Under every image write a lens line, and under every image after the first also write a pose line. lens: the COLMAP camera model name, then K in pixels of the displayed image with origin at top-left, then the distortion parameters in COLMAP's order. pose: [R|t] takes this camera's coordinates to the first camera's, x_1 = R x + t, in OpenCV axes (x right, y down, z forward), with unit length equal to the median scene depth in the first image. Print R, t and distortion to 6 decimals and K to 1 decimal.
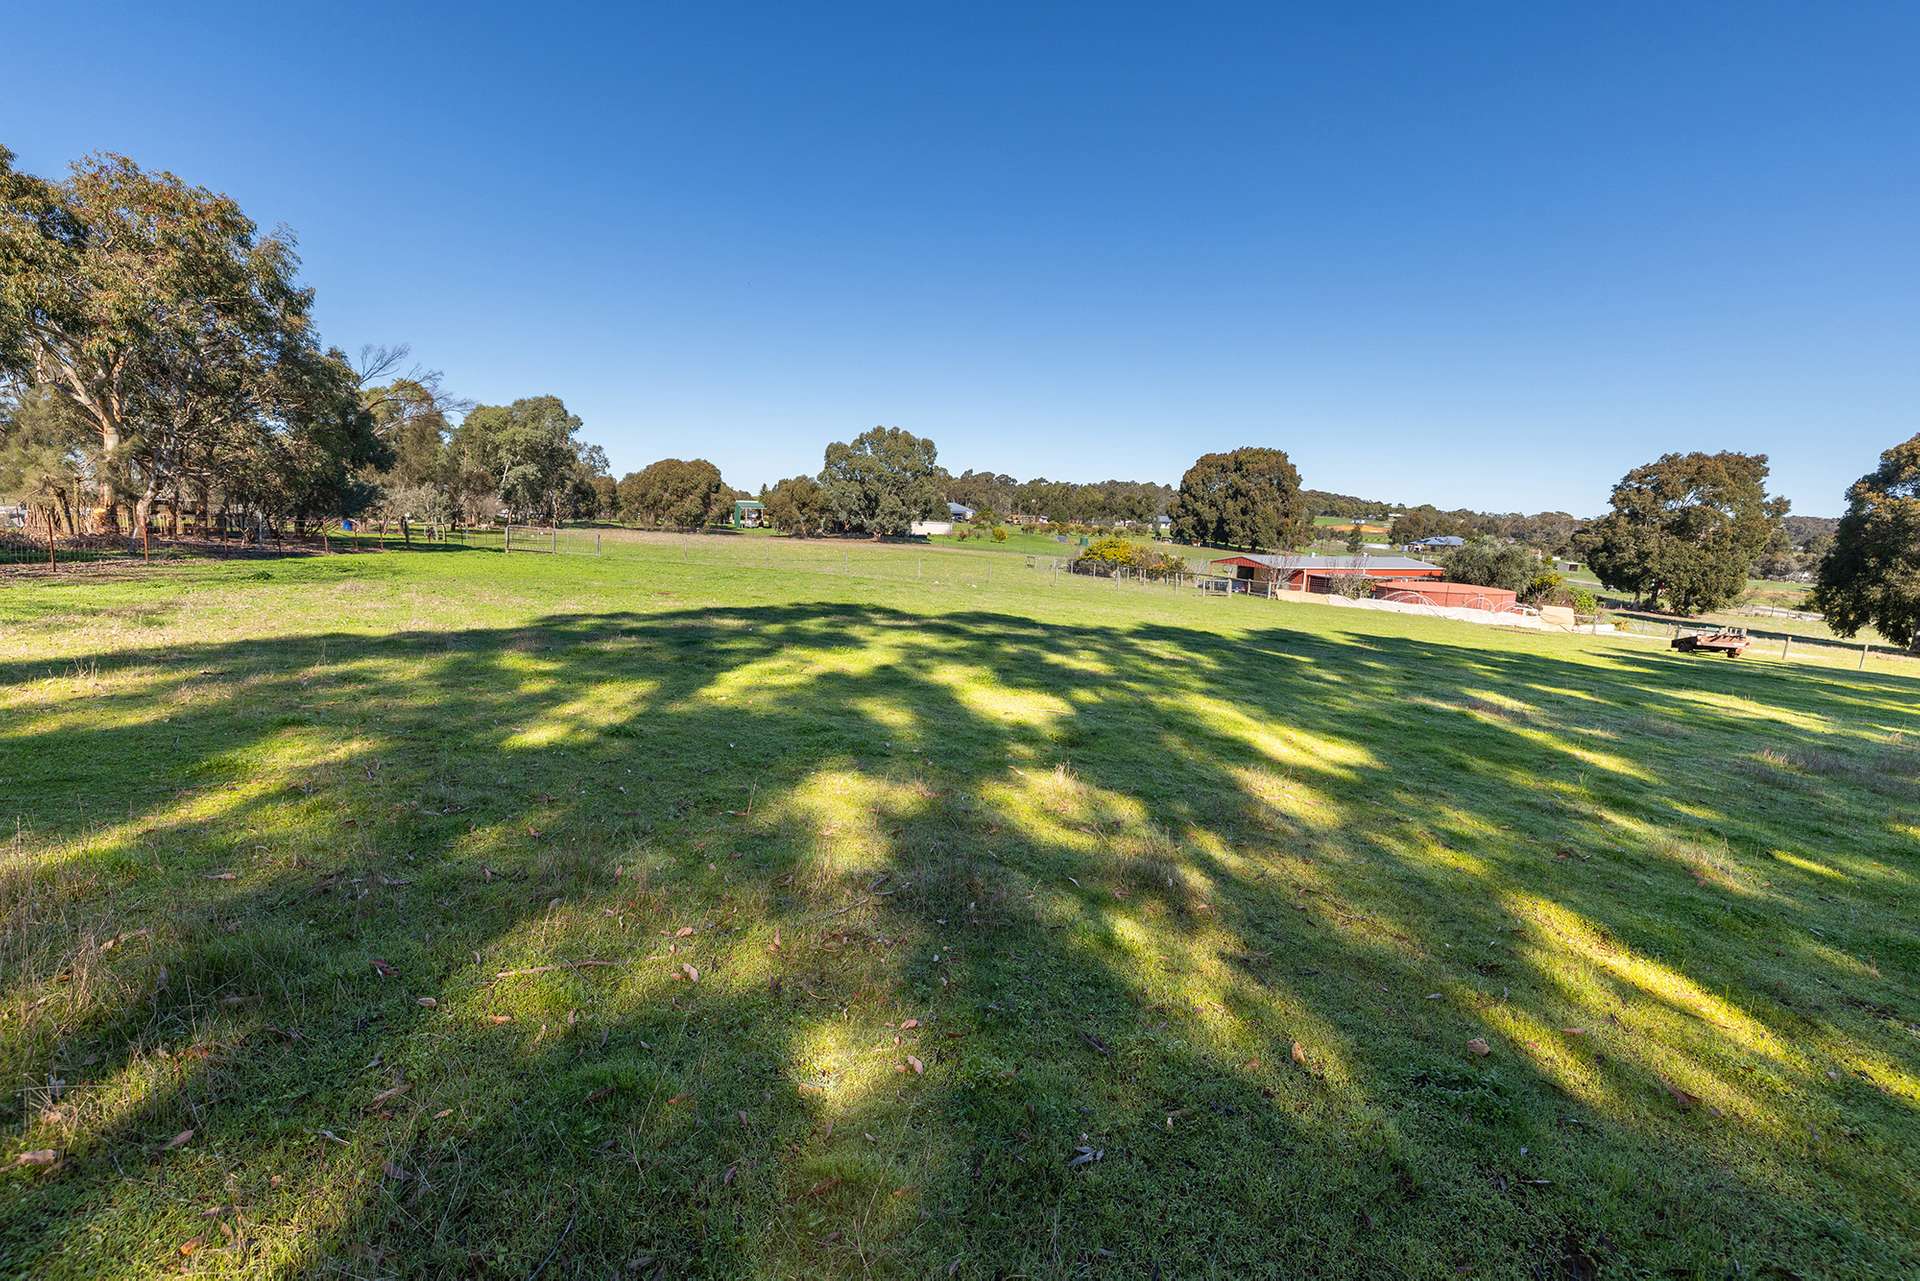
lens RADIAL K [[826.3, 0, 961.6], [0, 826.3, 646.0], [0, 0, 1]] dist [0.001023, -0.000036]
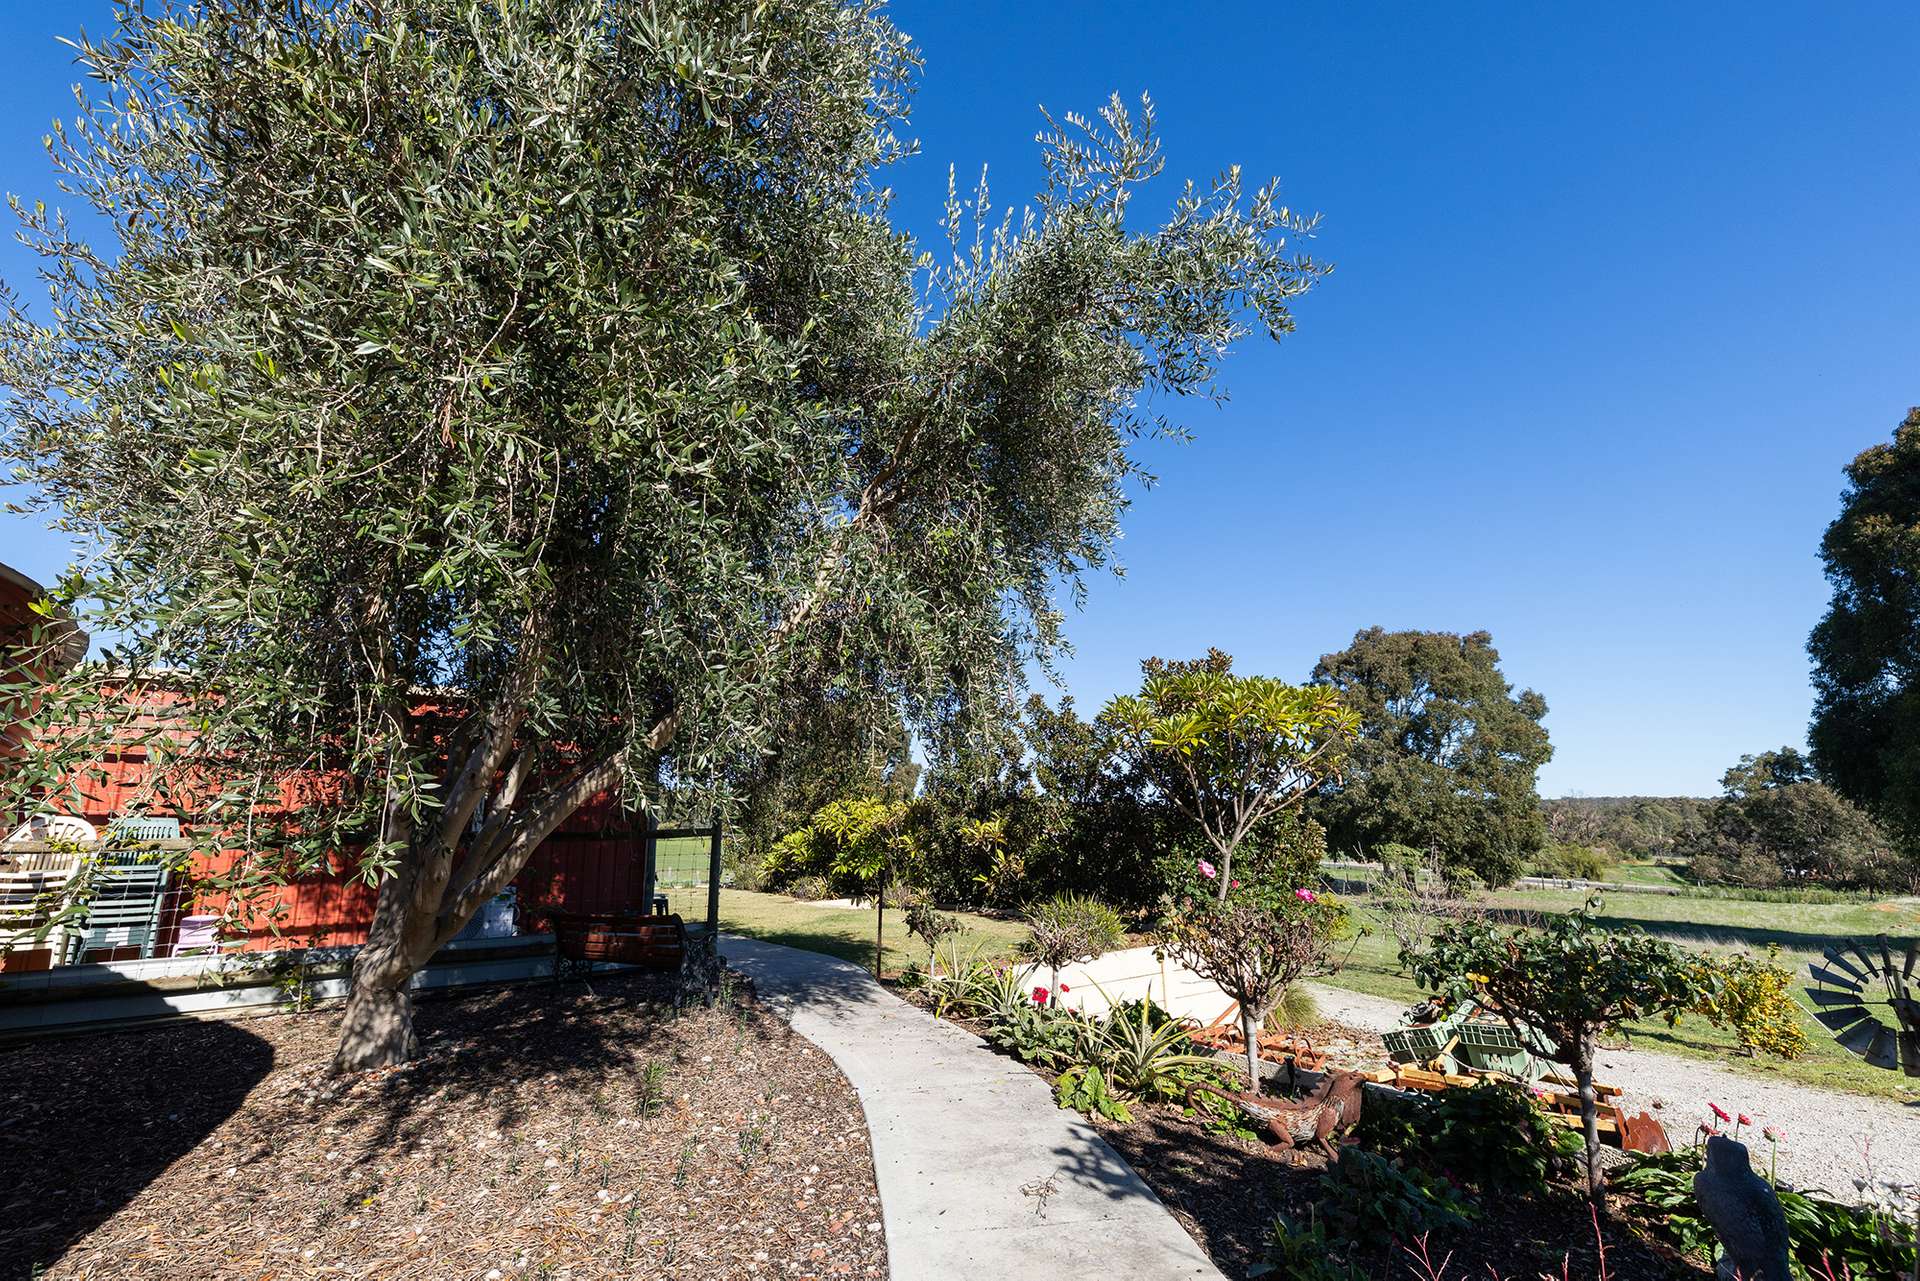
lens RADIAL K [[826.3, 0, 956.0], [0, 826.3, 642.4], [0, 0, 1]] dist [0.001023, -0.000036]
pose [[0.955615, 0.014185, 0.294275, 2.070737], [0.097677, 0.927092, -0.361882, -0.152197], [-0.277954, 0.374565, 0.884558, 2.953149]]
